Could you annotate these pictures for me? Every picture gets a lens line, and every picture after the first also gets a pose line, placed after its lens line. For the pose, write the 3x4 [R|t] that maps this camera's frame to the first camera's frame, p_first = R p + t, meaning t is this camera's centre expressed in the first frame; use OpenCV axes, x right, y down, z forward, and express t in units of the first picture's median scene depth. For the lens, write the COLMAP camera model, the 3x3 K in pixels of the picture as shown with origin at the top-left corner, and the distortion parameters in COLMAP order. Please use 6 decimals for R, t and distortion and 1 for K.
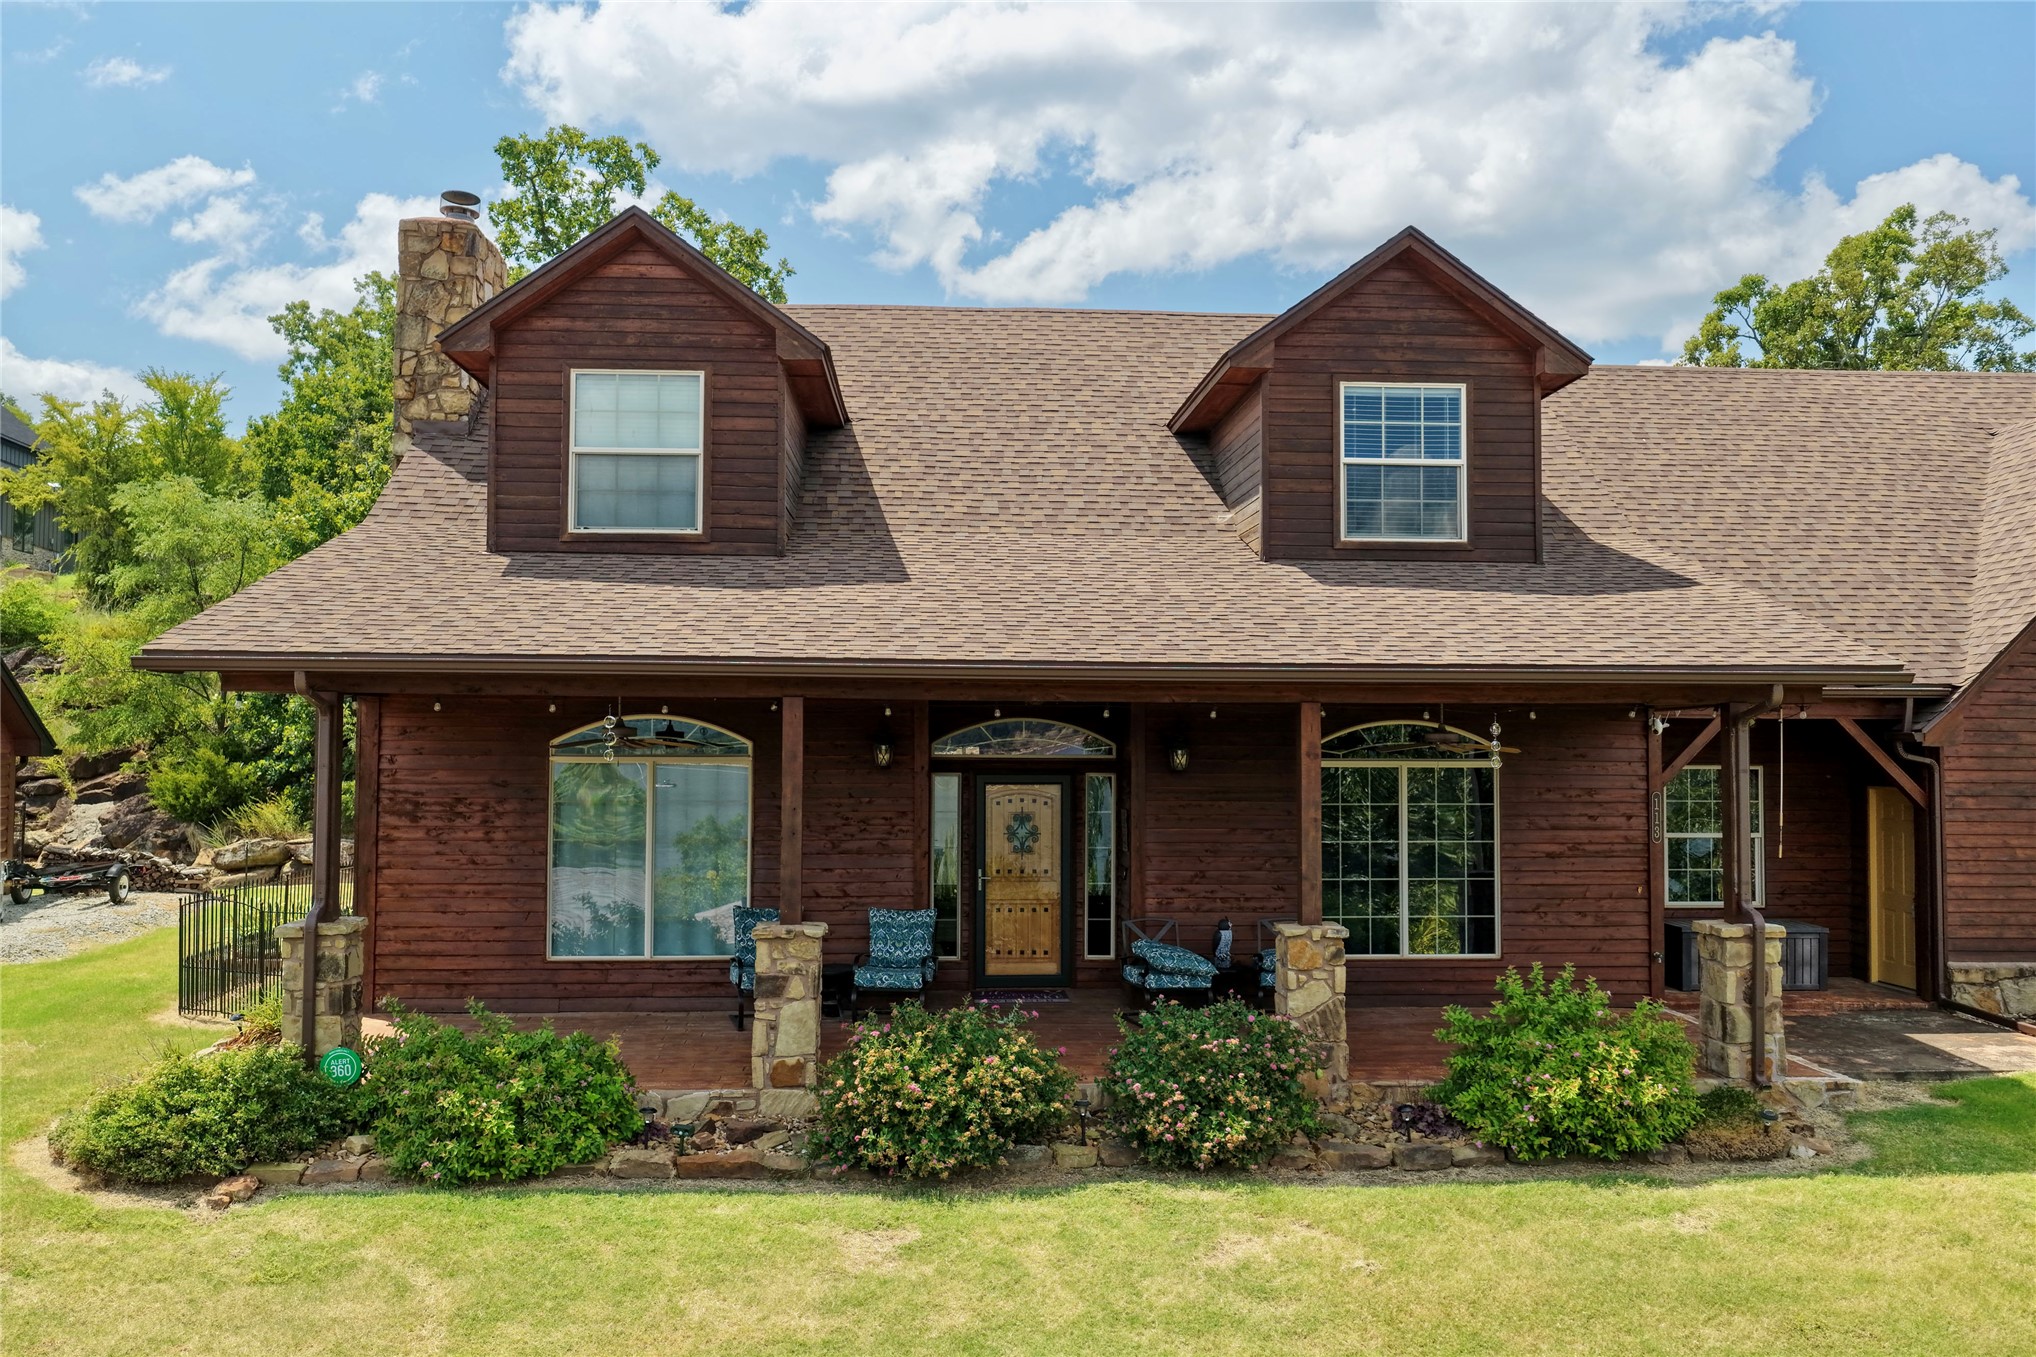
lens RADIAL K [[1695.2, 0, 1024.6], [0, 1695.2, 677.6], [0, 0, 1]] dist [-0.013688, 0.042168]
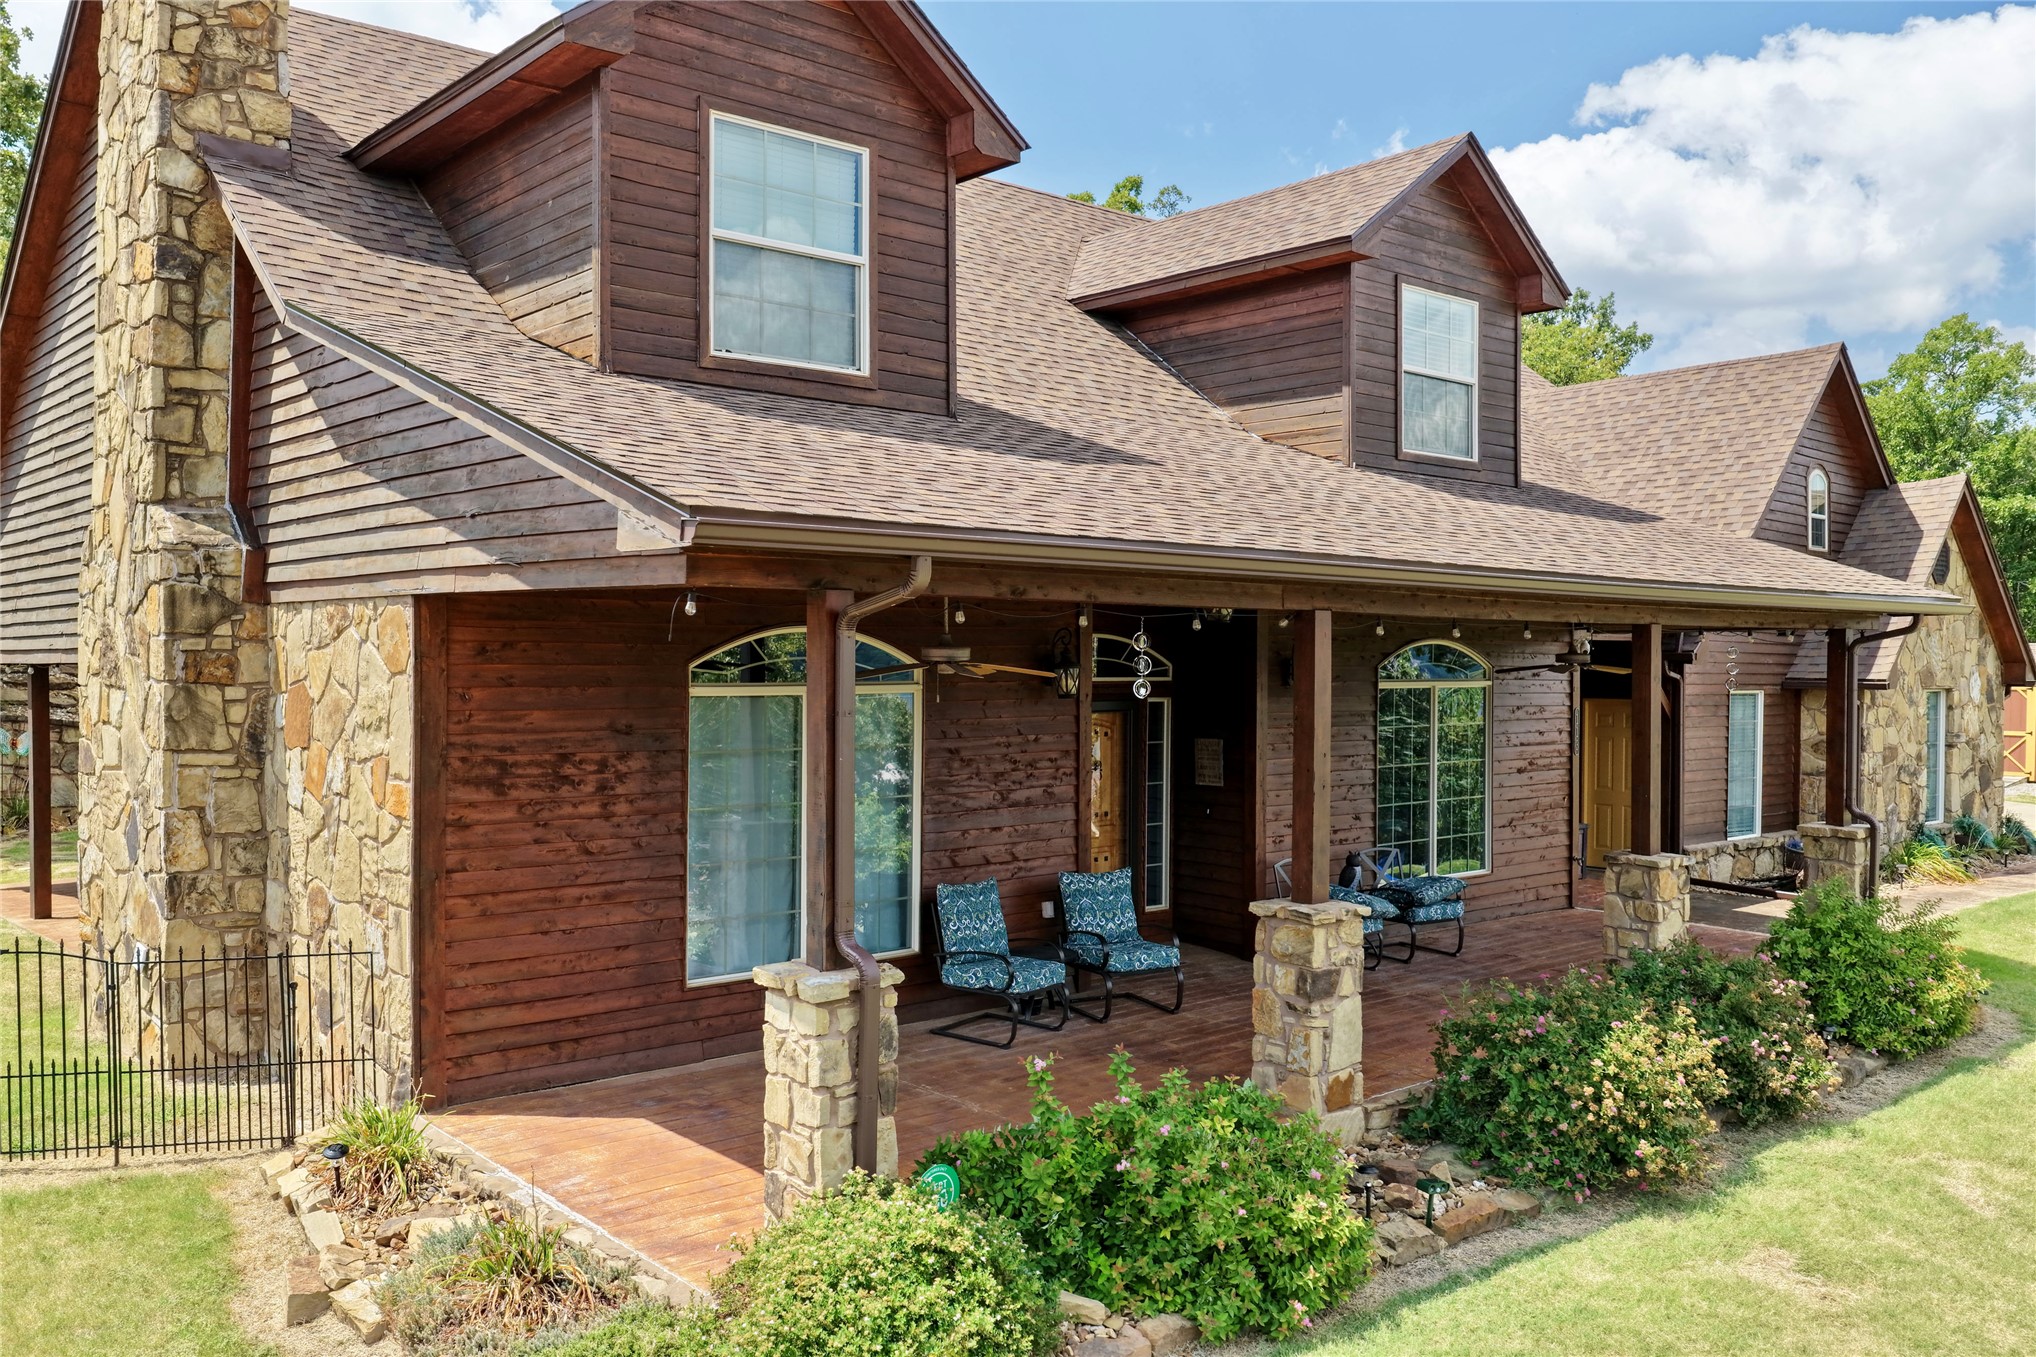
lens RADIAL K [[1695.2, 0, 1024.6], [0, 1695.2, 677.6], [0, 0, 1]] dist [-0.013688, 0.042168]
pose [[0.784699, -0.007965, 0.619826, -0.592746], [-0.026647, 0.998560, 0.046567, 0.007778], [-0.619304, -0.053058, 0.783356, 0.389606]]
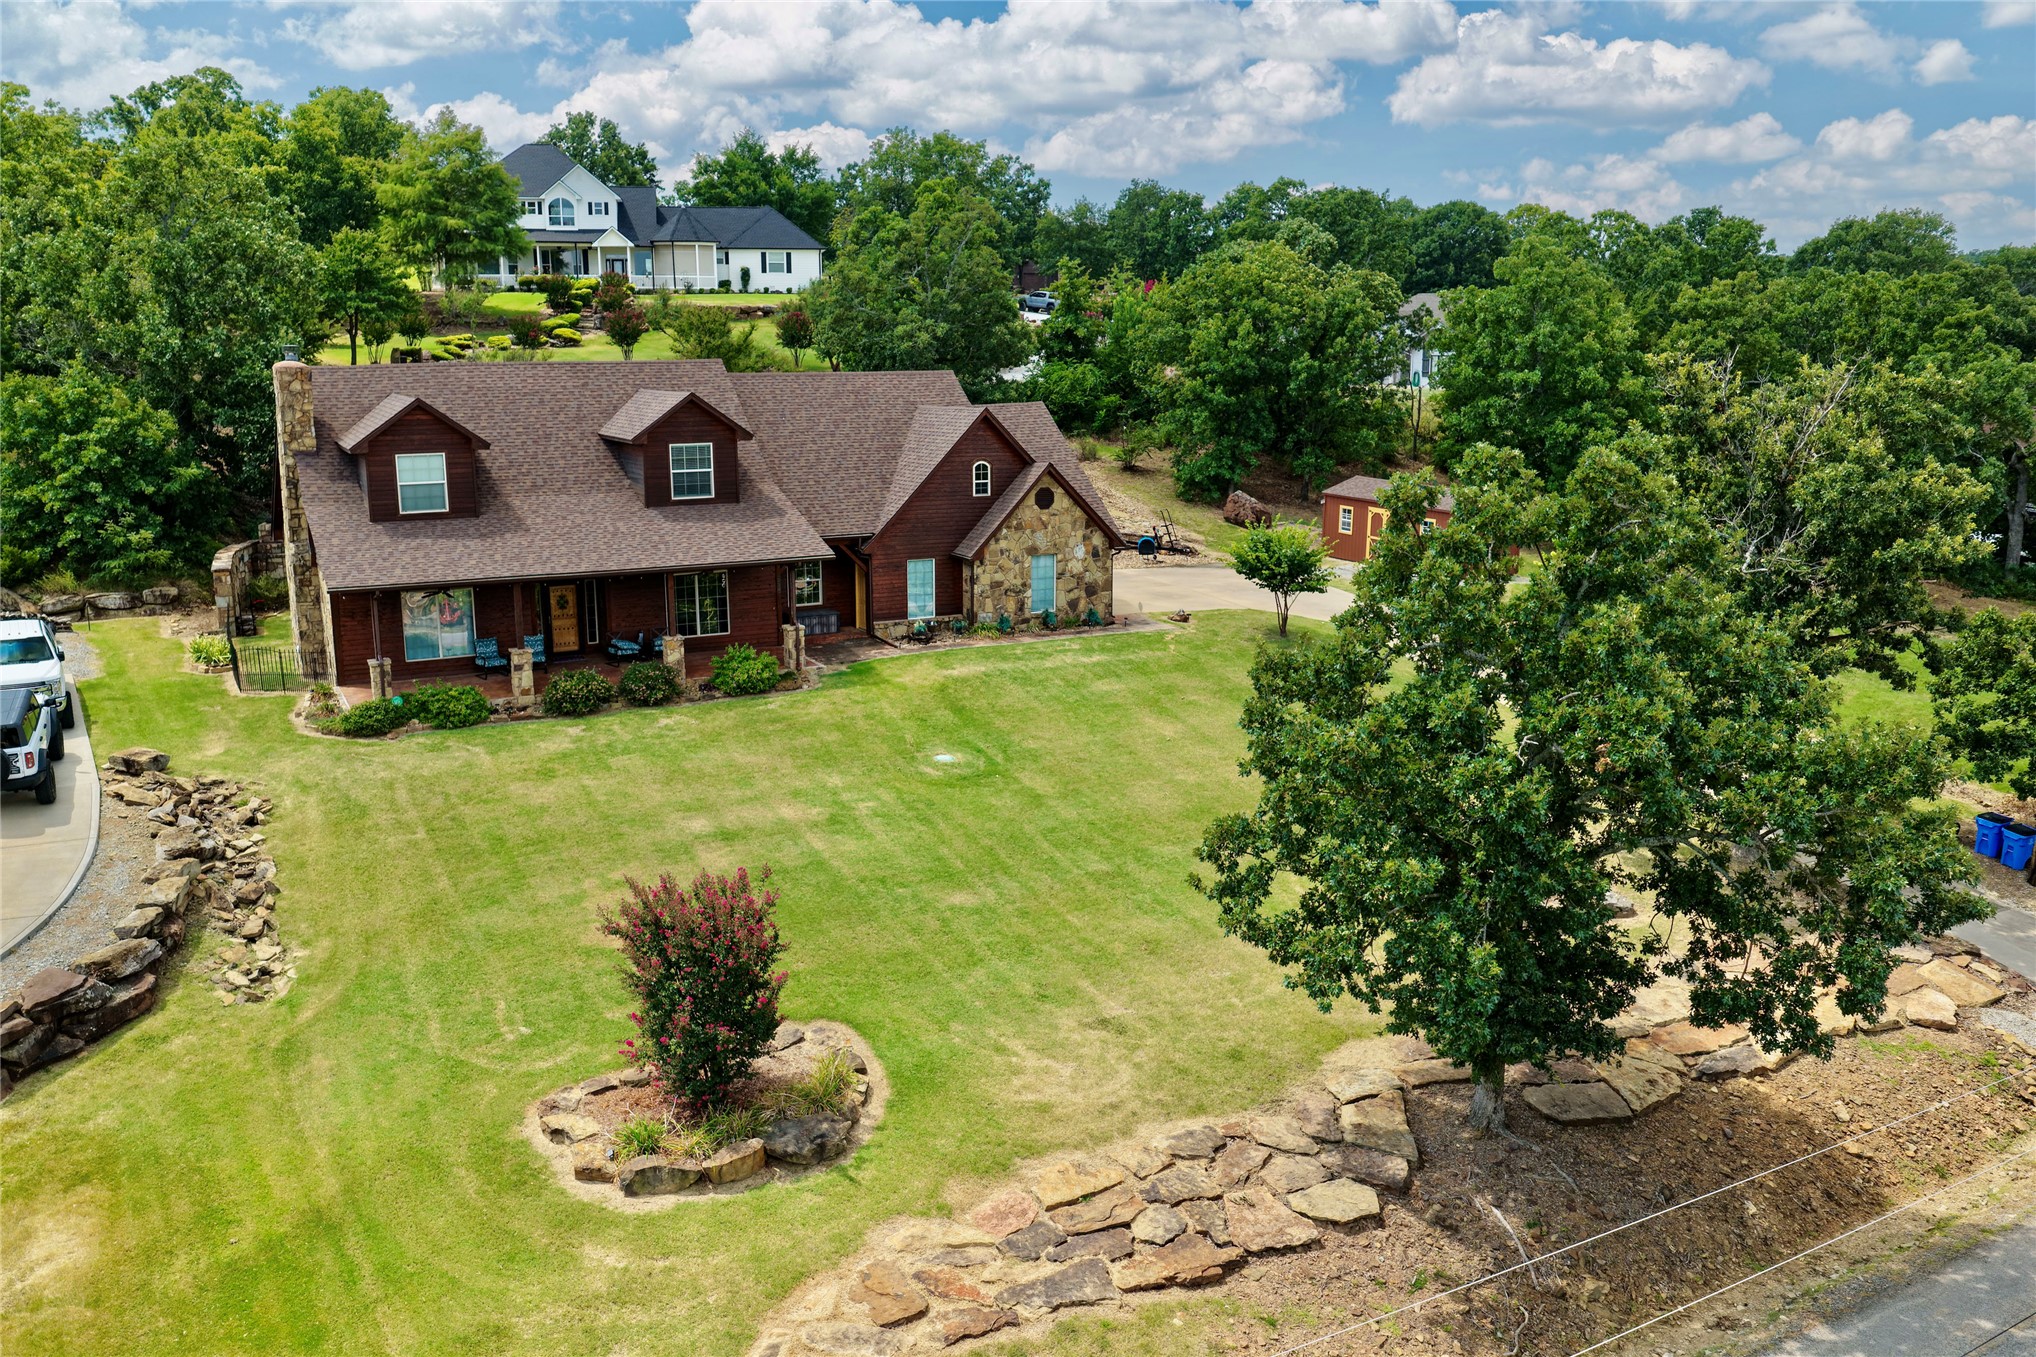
lens RADIAL K [[1695.2, 0, 1024.6], [0, 1695.2, 677.6], [0, 0, 1]] dist [-0.013688, 0.042168]
pose [[0.913136, -0.089531, 0.397701, -0.466967], [-0.010700, 0.969984, 0.242932, -0.517902], [-0.407514, -0.226085, 0.884770, -1.983131]]
